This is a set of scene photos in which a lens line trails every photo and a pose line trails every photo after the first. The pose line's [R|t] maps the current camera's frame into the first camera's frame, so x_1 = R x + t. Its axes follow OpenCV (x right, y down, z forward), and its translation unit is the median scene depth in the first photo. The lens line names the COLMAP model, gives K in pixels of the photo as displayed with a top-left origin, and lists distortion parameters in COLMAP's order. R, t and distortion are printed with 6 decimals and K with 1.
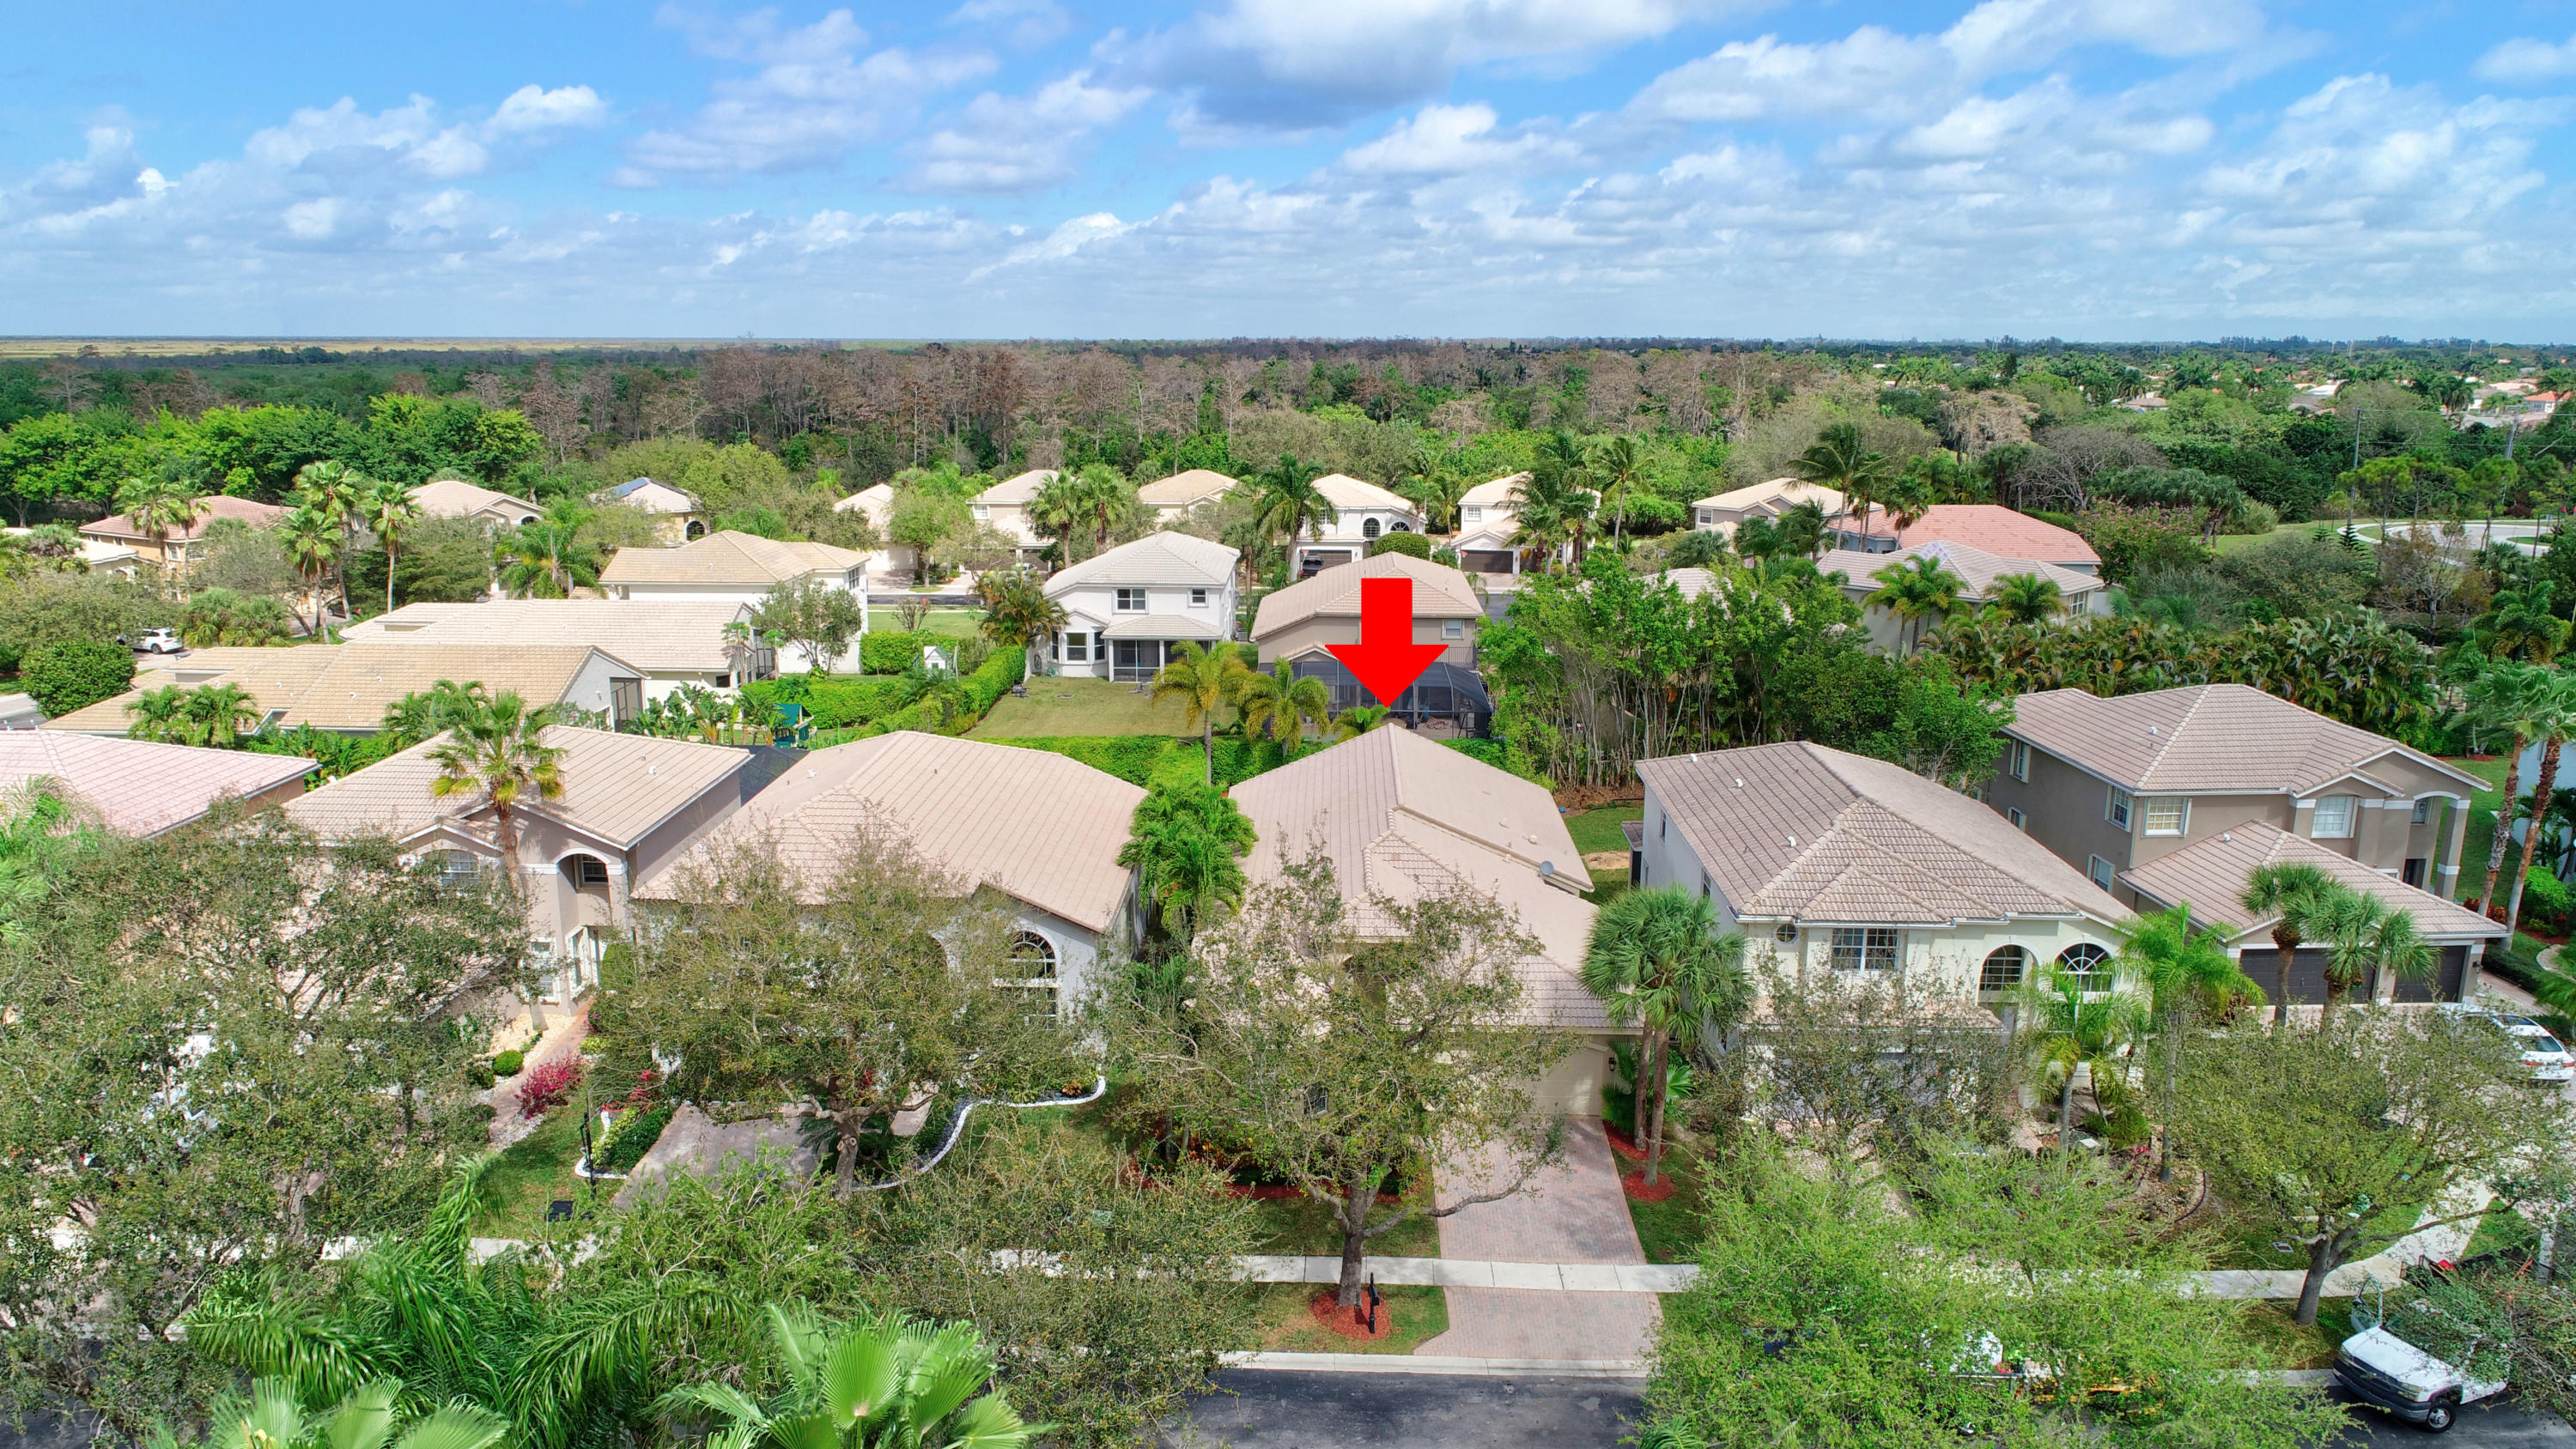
lens RADIAL K [[1723.2, 0, 1288.0], [0, 1723.2, 724.5], [0, 0, 1]] dist [0.000191, -0.003998]
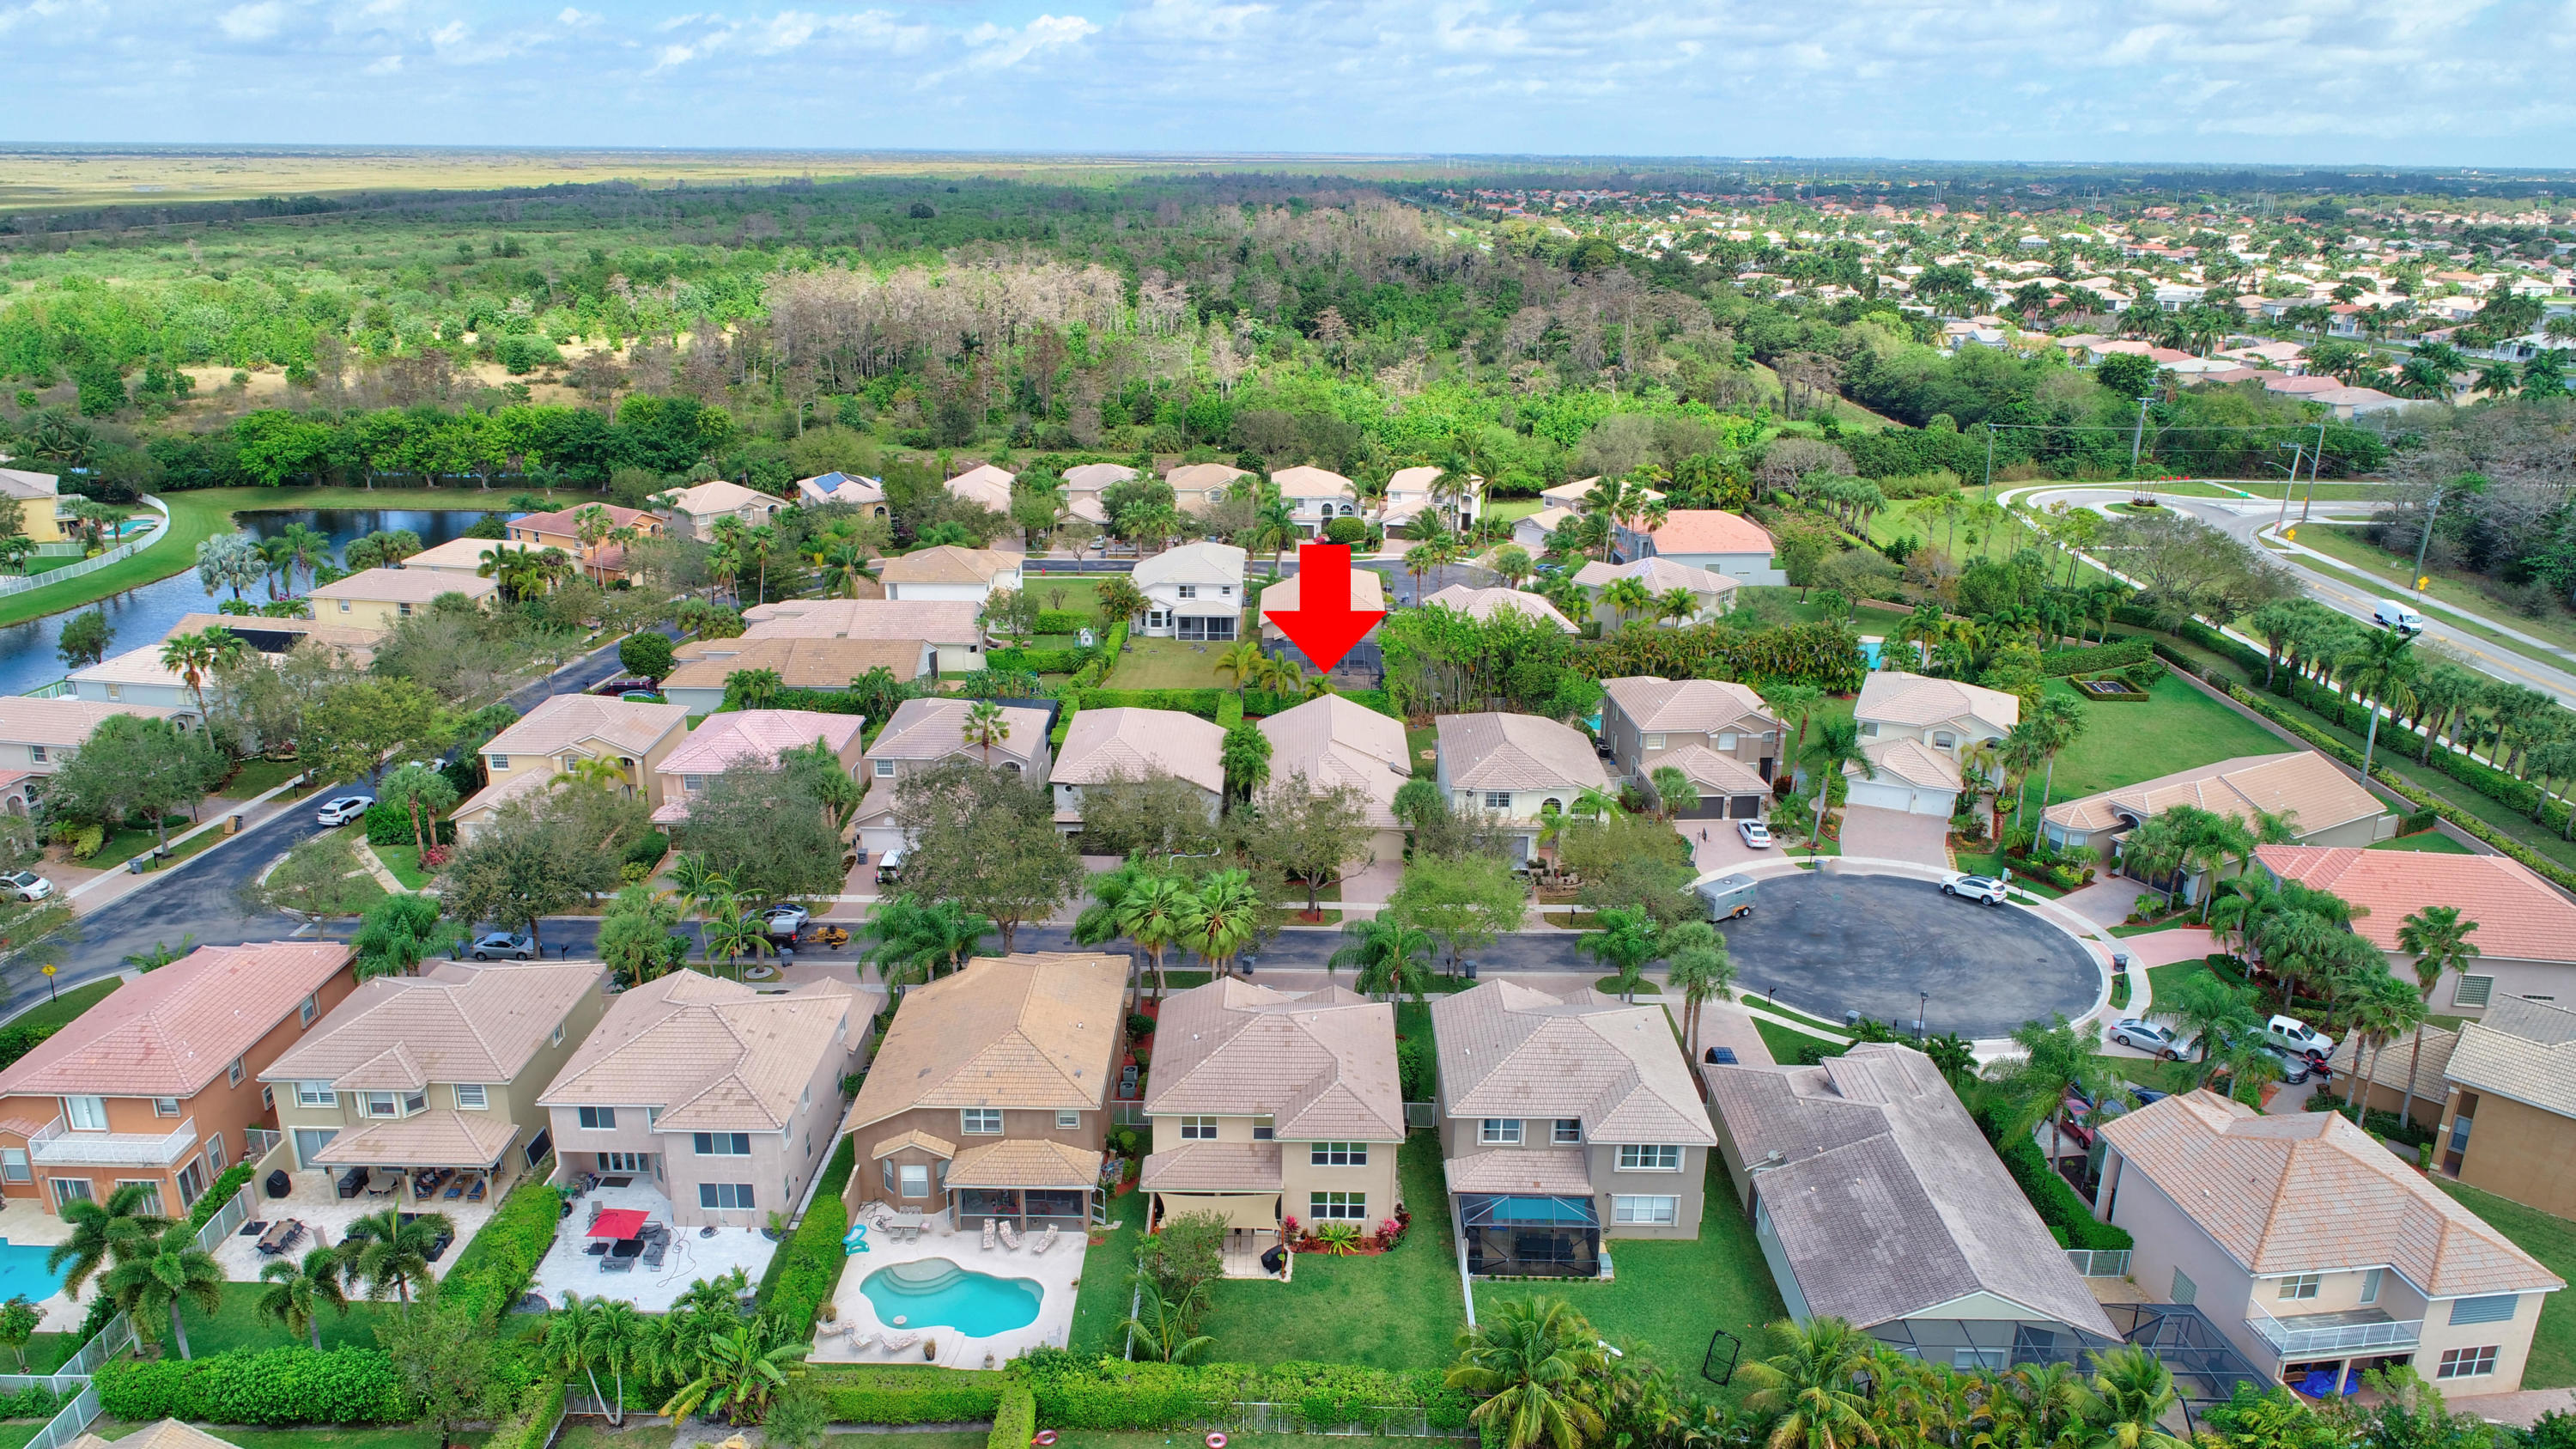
lens RADIAL K [[1723.7, 0, 1288.0], [0, 1723.7, 724.5], [0, 0, 1]] dist [0.000191, -0.003998]
pose [[0.999761, -0.000466, 0.021849, -0.048460], [-0.001773, 0.994749, 0.102328, -0.211248], [-0.021782, -0.102343, 0.994511, -1.344483]]
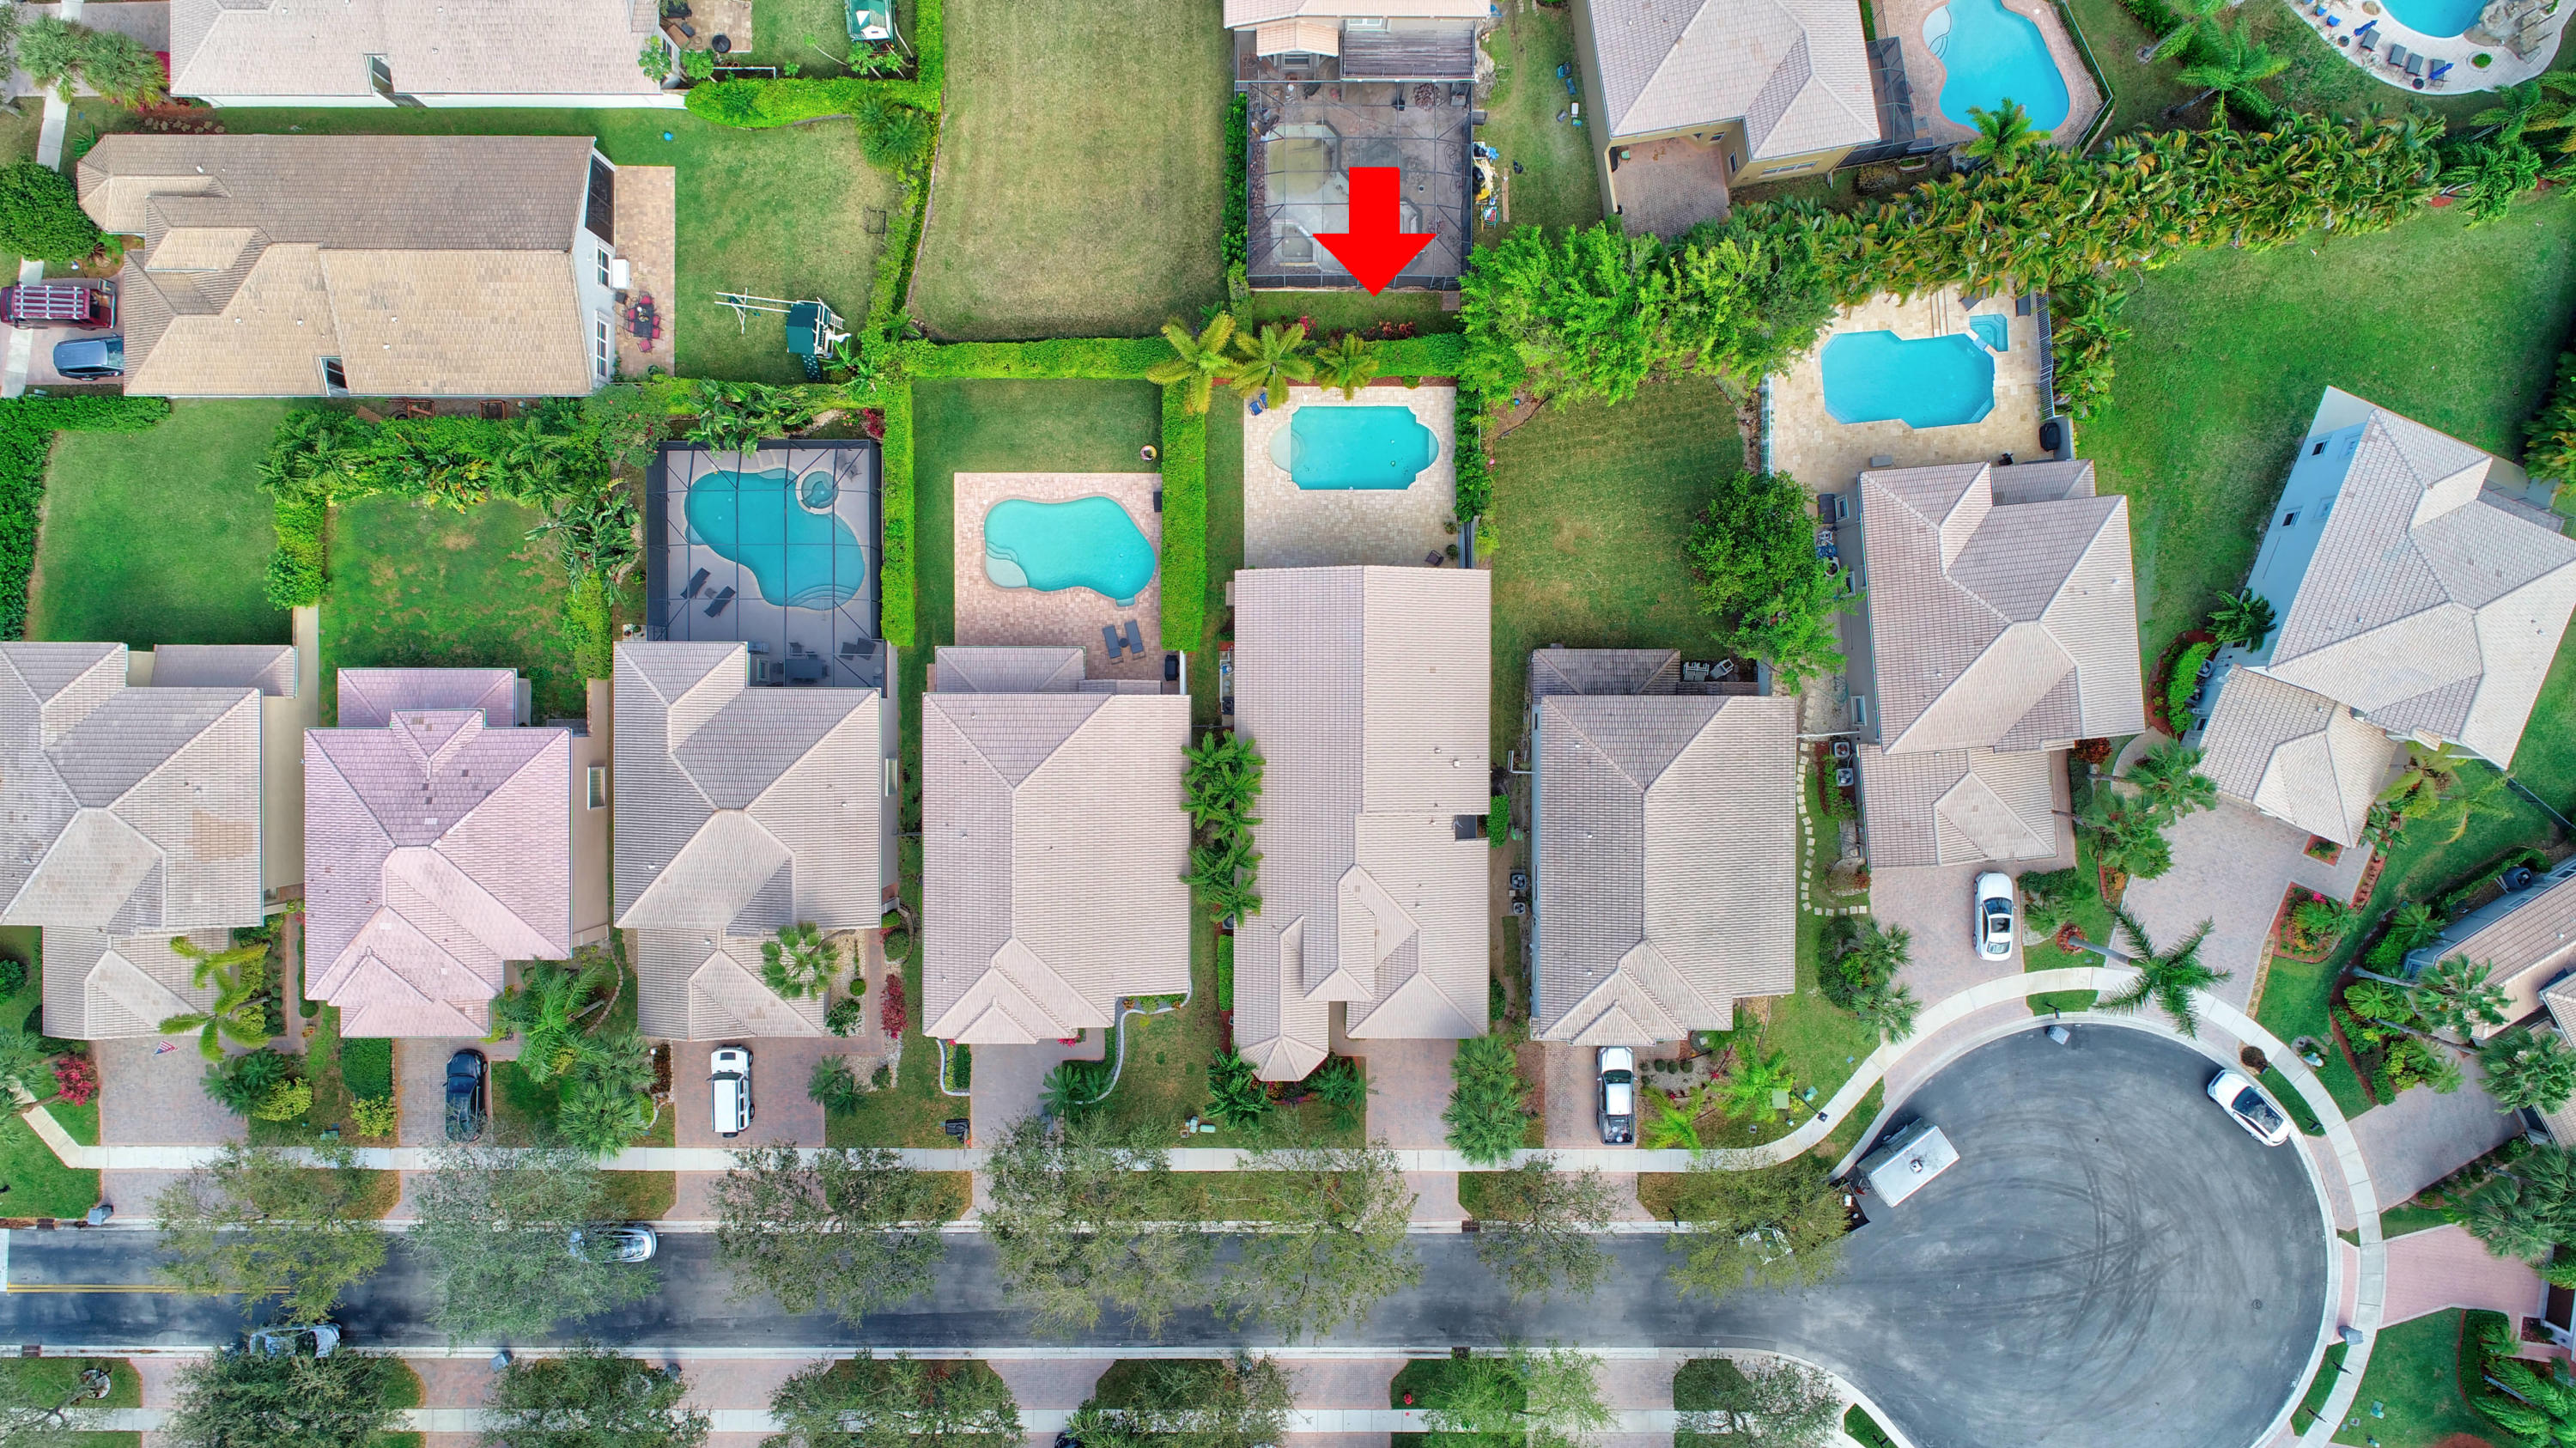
lens RADIAL K [[1723.6, 0, 1288.0], [0, 1723.6, 724.0], [0, 0, 1]] dist [0.000191, -0.003998]
pose [[0.999804, -0.018934, -0.005768, 0.000577], [0.010058, 0.235016, 0.971939, -1.359173], [-0.017047, -0.971807, 0.235161, 0.686561]]
